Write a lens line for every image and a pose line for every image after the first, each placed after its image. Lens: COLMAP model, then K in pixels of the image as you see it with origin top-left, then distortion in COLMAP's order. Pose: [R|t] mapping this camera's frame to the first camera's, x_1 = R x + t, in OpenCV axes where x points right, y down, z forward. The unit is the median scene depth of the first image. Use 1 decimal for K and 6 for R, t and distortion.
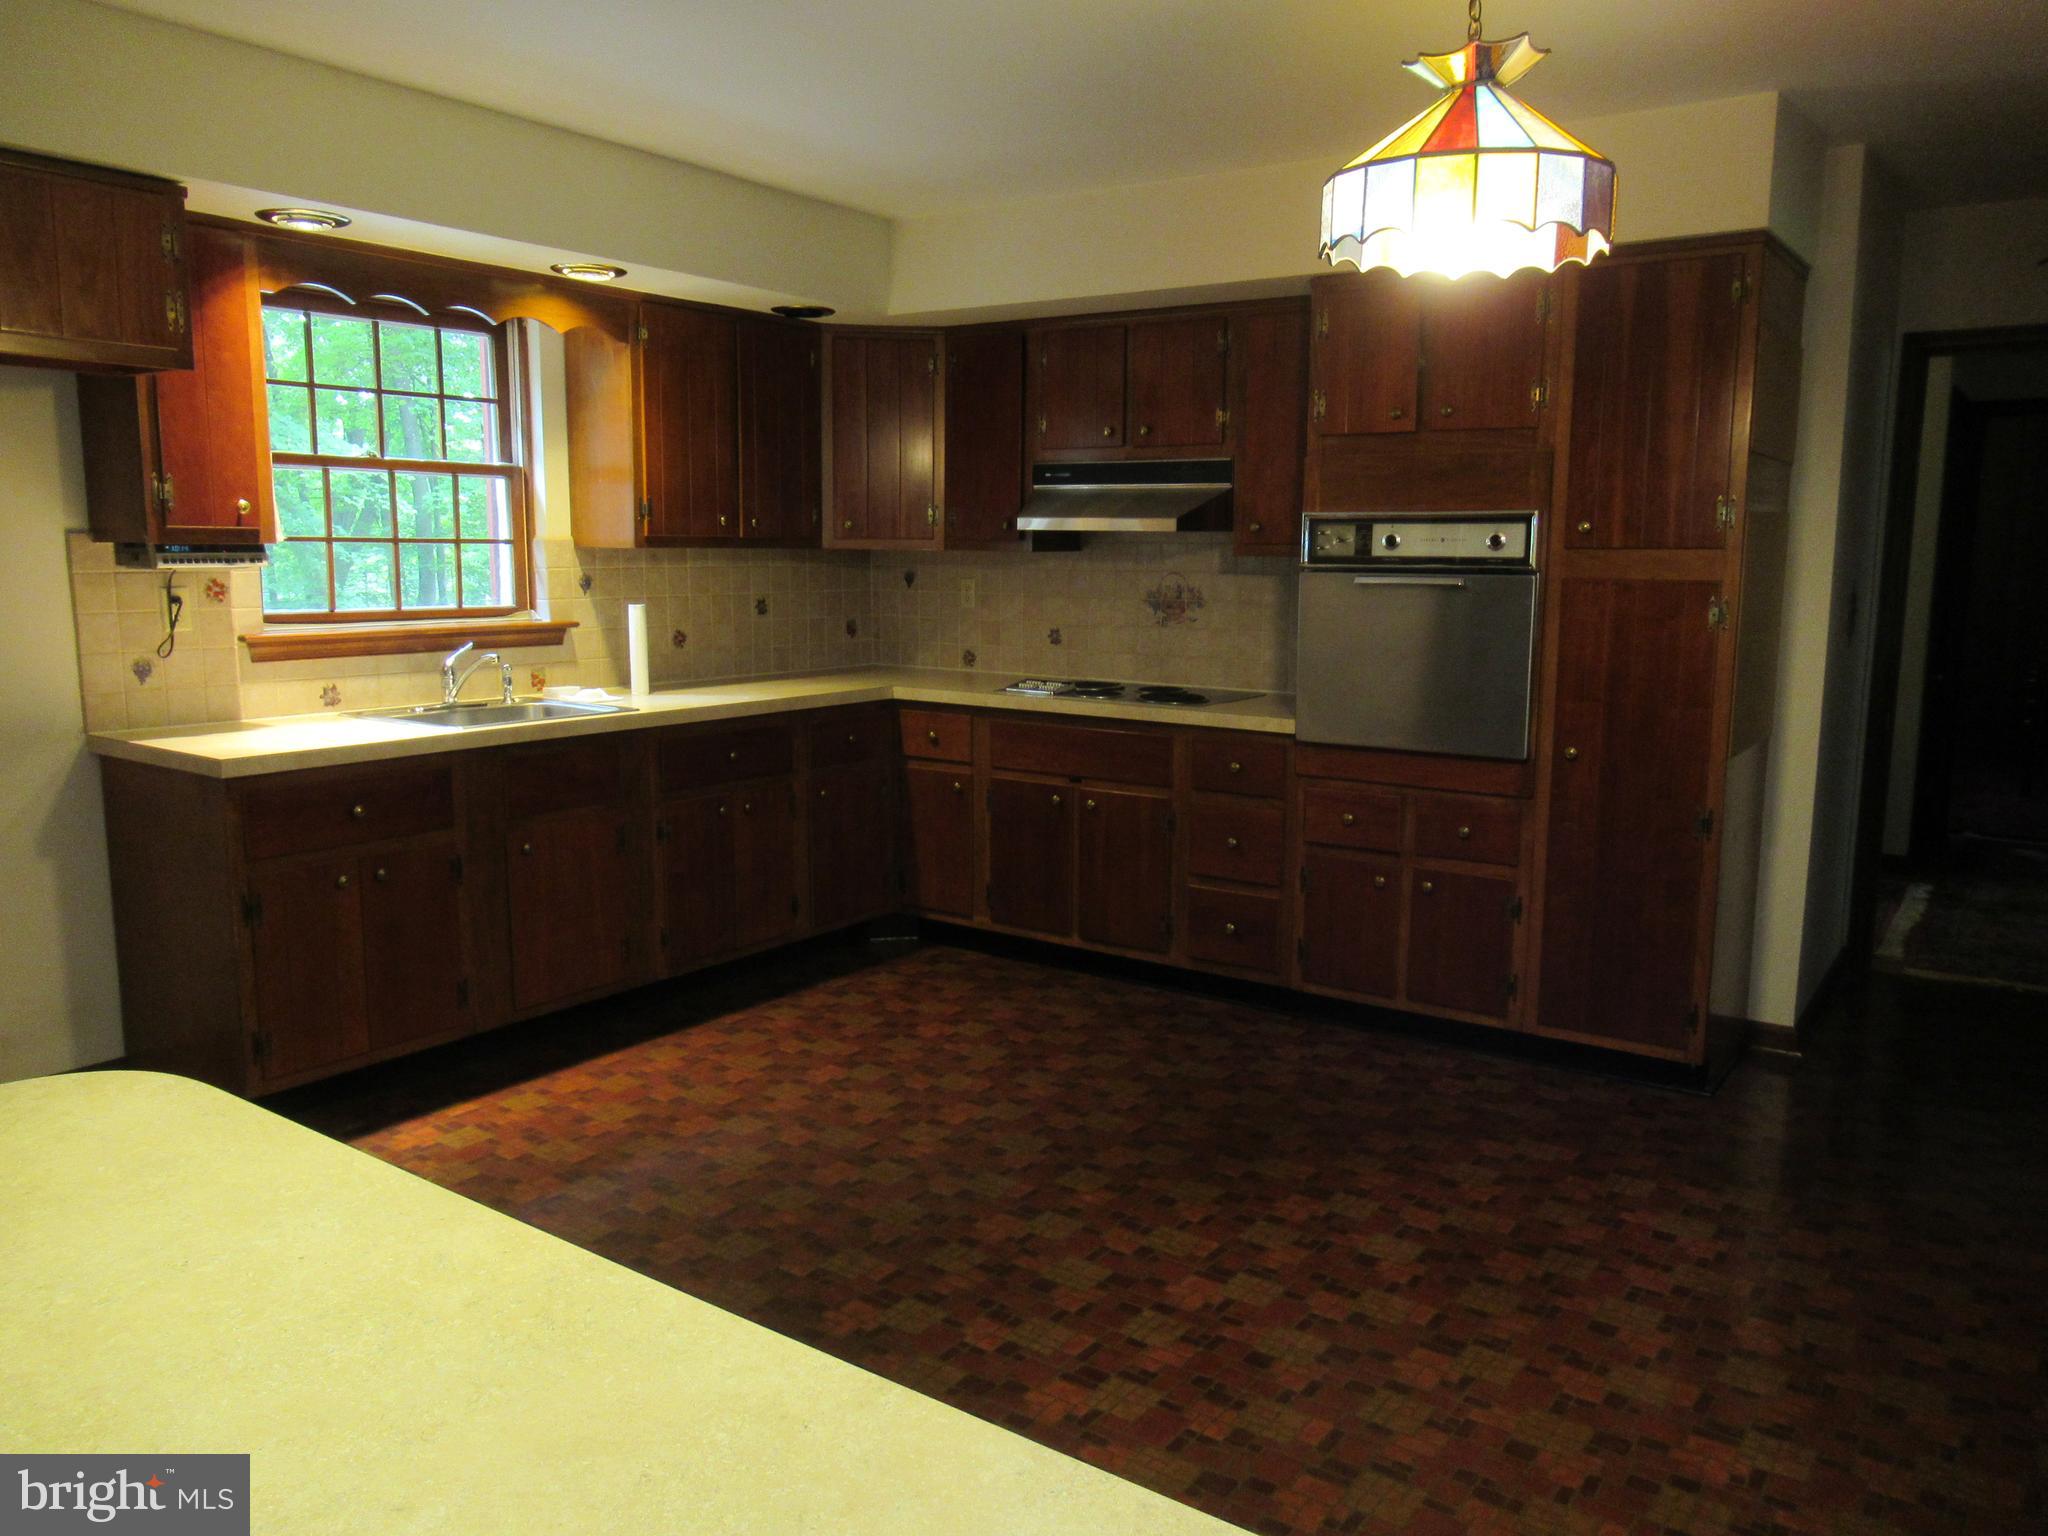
lens RADIAL K [[1514.6, 0, 1024.0], [0, 1514.6, 768.0], [0, 0, 1]] dist [-0.026390, 0.003301]
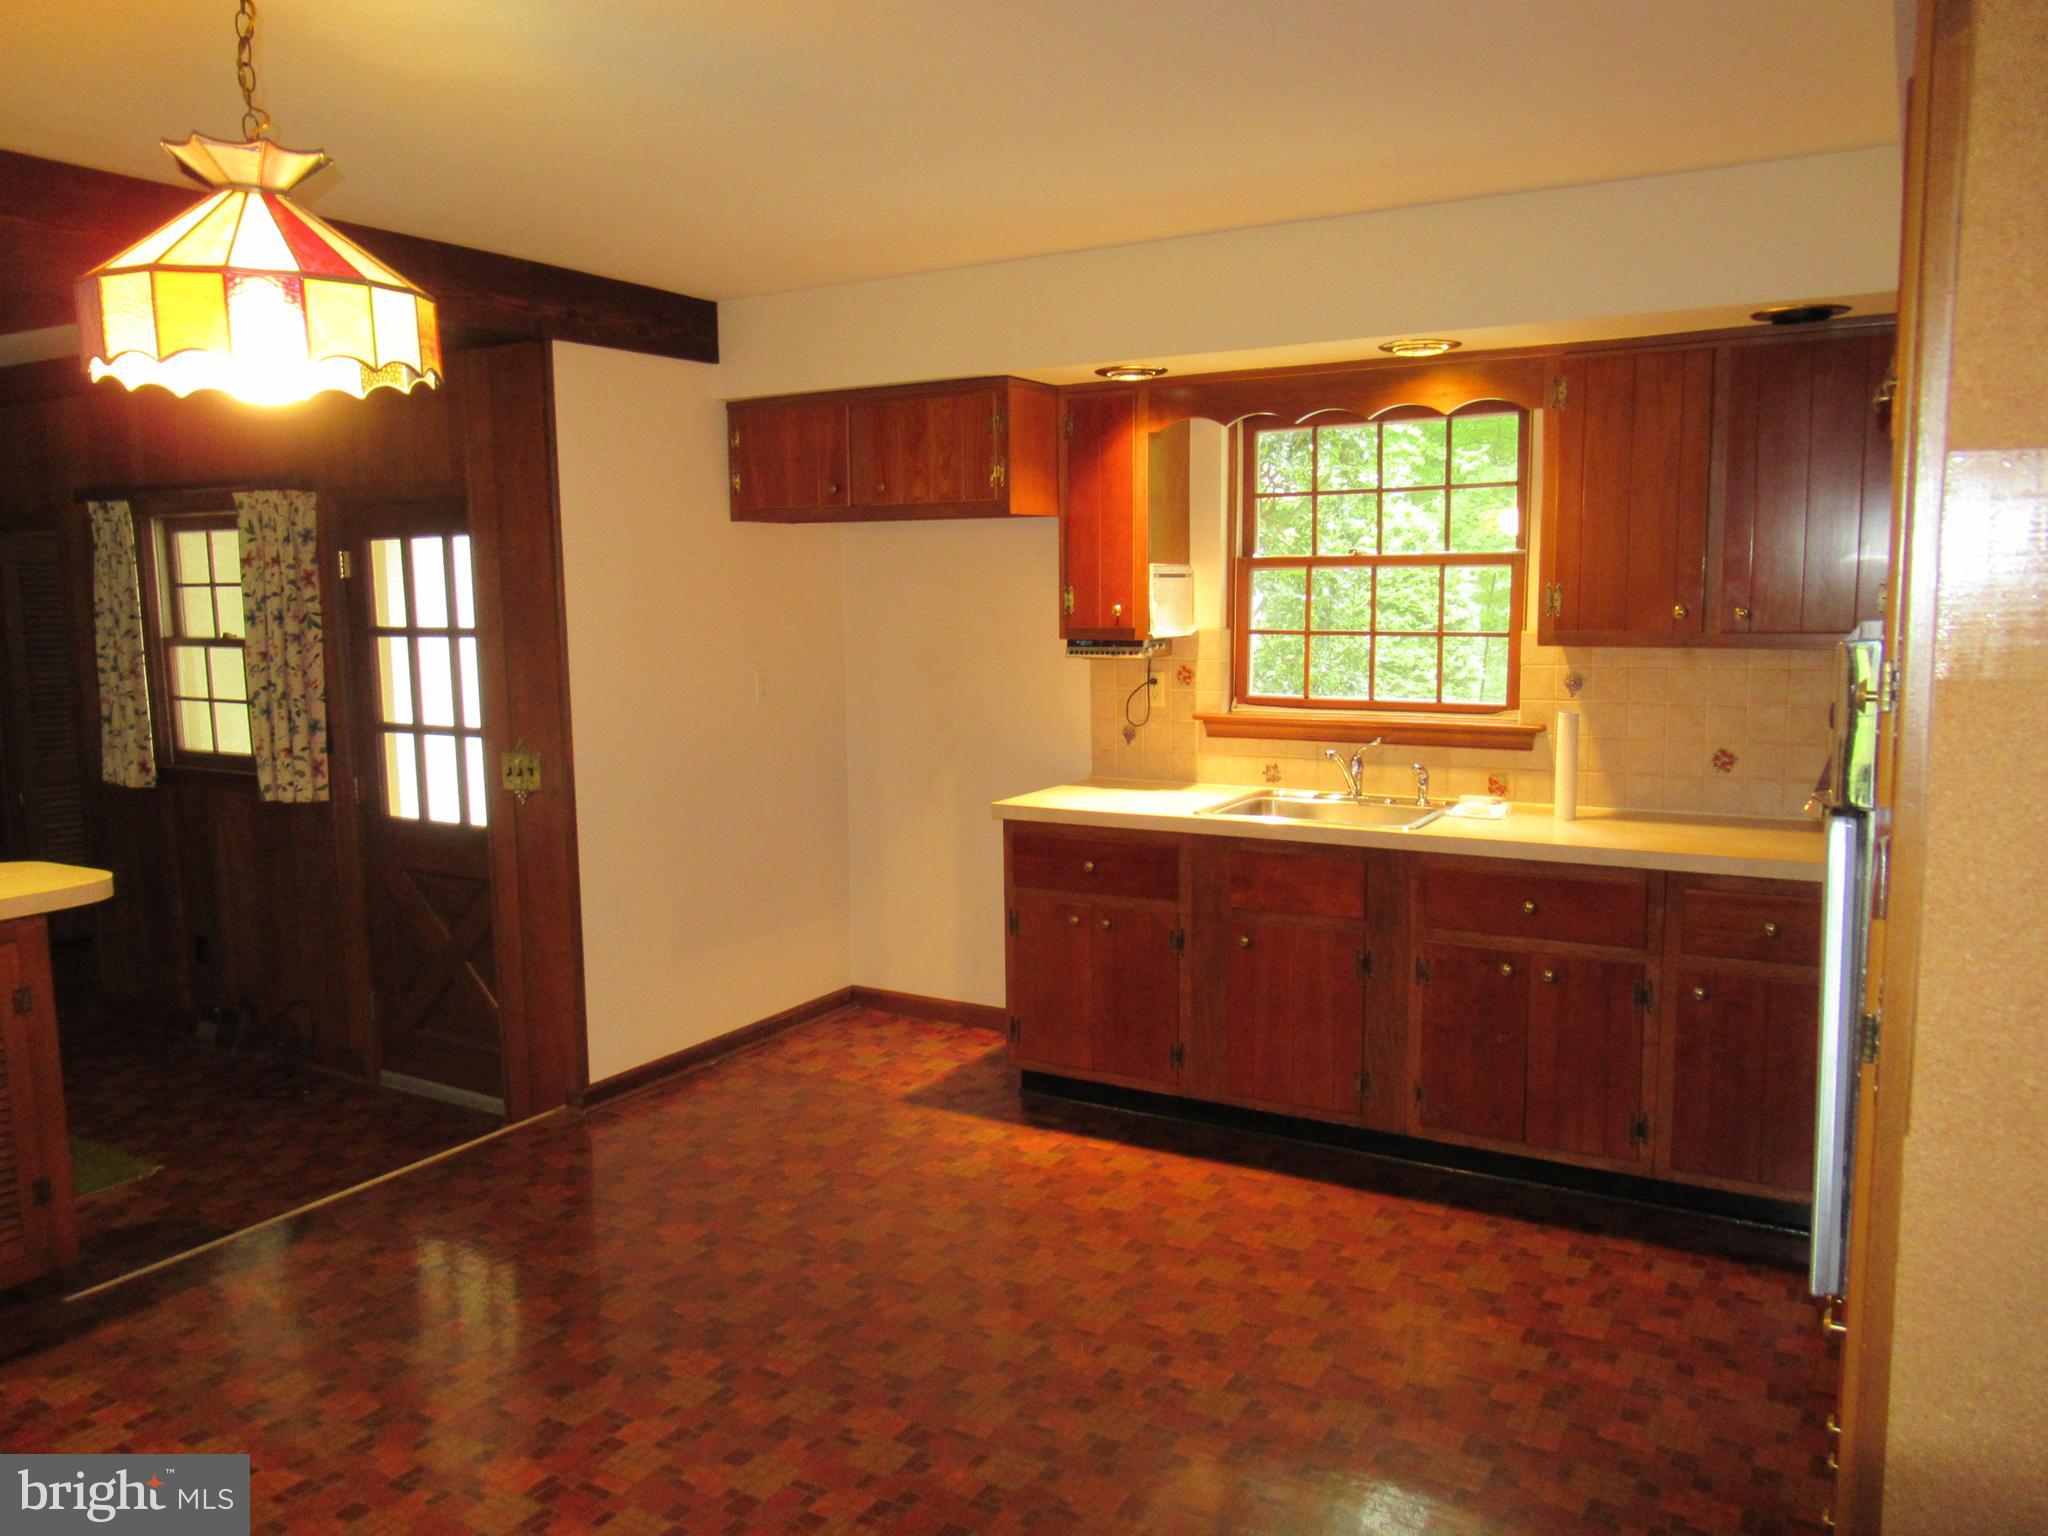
lens RADIAL K [[1514.6, 0, 1024.0], [0, 1514.6, 768.0], [0, 0, 1]] dist [-0.026390, 0.003301]
pose [[0.084360, 0.109199, -0.990434, 0.671206], [-0.131080, 0.986555, 0.097607, -0.145722], [0.987776, 0.121592, 0.097540, 0.757442]]
